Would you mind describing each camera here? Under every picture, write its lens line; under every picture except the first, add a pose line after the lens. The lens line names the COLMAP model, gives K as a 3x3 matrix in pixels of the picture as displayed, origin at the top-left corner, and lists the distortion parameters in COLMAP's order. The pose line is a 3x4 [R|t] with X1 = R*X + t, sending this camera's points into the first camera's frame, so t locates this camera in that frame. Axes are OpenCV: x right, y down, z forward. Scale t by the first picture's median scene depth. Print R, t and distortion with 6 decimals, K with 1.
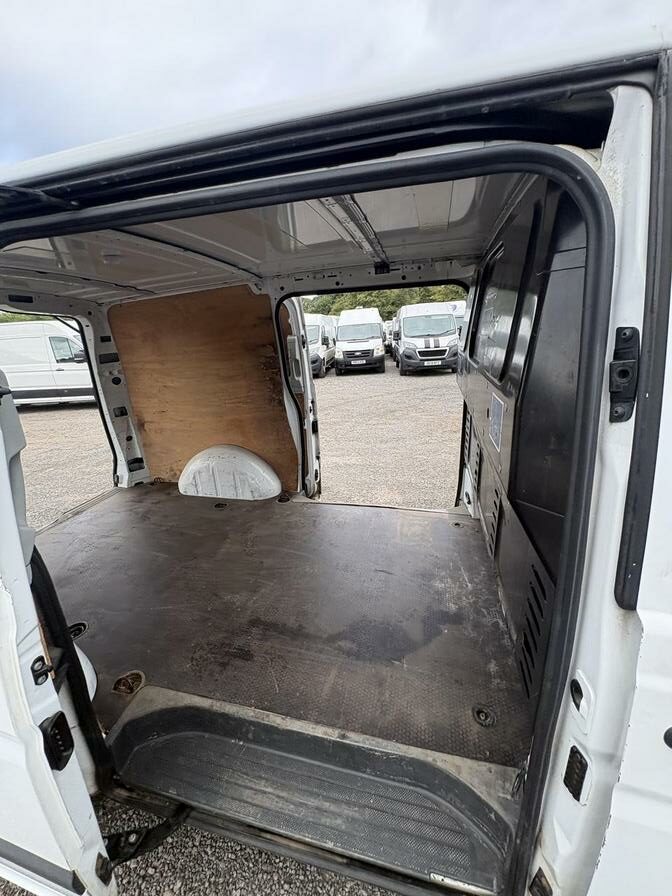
lens RADIAL K [[359.7, 0, 336.0], [0, 359.7, 448.0], [0, 0, 1]] dist [0.001632, 0.000535]
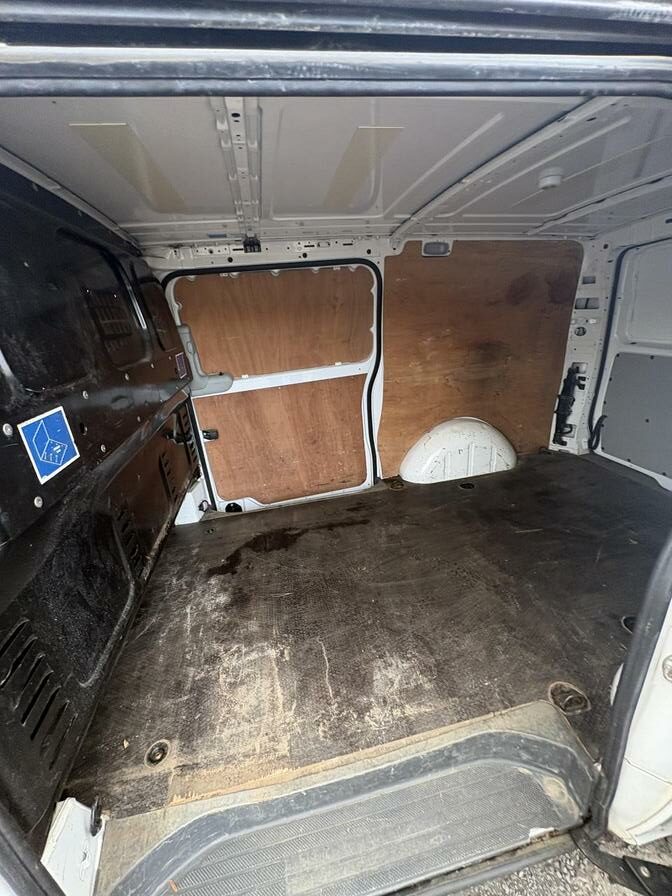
lens RADIAL K [[359.7, 0, 336.0], [0, 359.7, 448.0], [0, 0, 1]] dist [0.001632, 0.000535]
pose [[-0.895811, 0.272301, -0.351248, 0.169357], [-0.008957, 0.779102, 0.626833, -0.359978], [0.444346, 0.564670, -0.695489, 1.095207]]
